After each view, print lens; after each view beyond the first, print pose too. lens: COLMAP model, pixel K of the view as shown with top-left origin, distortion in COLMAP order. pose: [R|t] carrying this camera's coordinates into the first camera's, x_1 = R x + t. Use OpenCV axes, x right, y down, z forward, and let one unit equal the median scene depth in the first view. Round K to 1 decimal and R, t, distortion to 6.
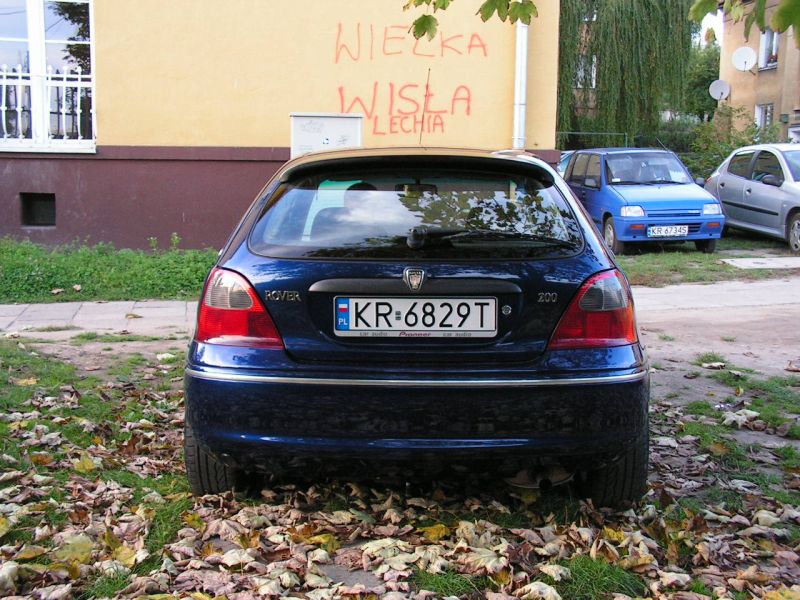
lens RADIAL K [[1154.7, 0, 399.5], [0, 1154.7, 299.8], [0, 0, 1]] dist [-0.000348, 0.000000]
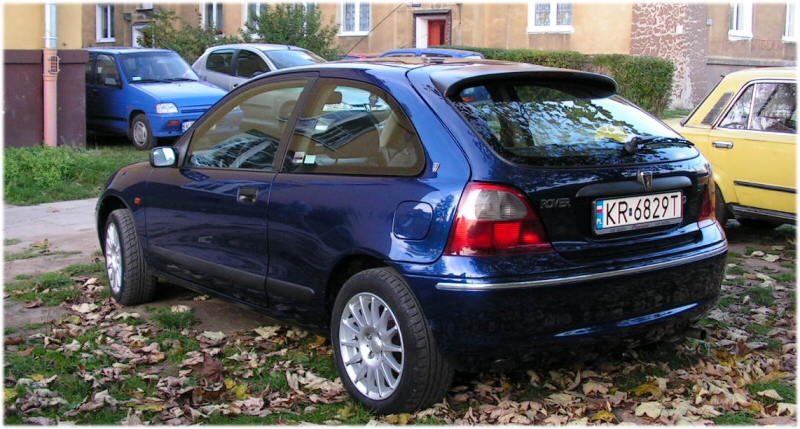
lens RADIAL K [[1103.2, 0, 399.9], [0, 1103.2, 214.4], [0, 0, 1]] dist [-0.104556, 0.000000]
pose [[0.766623, -0.088487, 0.635972, -0.883443], [0.070410, 0.996071, 0.053715, -0.059553], [-0.638226, 0.003599, 0.769841, 0.296121]]
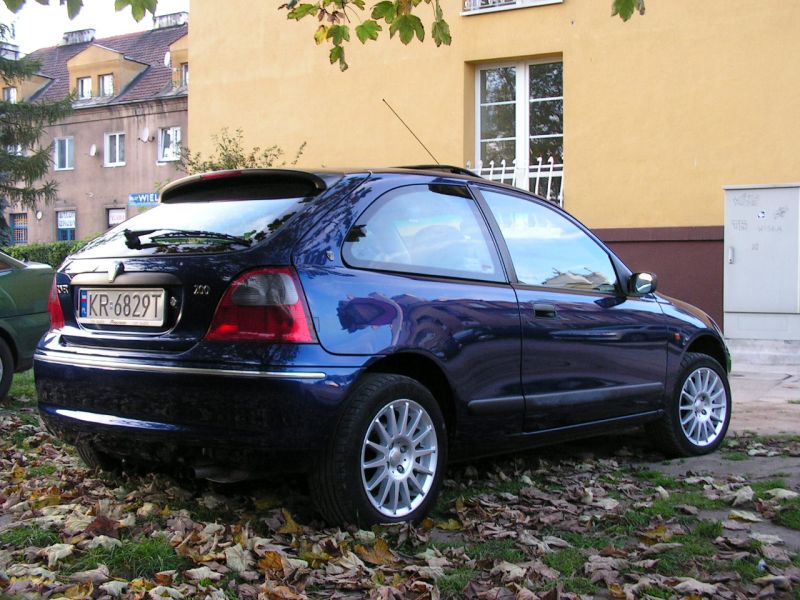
lens RADIAL K [[1154.7, 0, 399.4], [0, 1154.7, 300.3], [0, 0, 1]] dist [-0.000348, 0.000000]
pose [[0.752582, 0.000769, -0.658498, 0.956980], [-0.070811, 0.994295, -0.079768, 0.078257], [0.654680, 0.106661, 0.748343, 0.336461]]
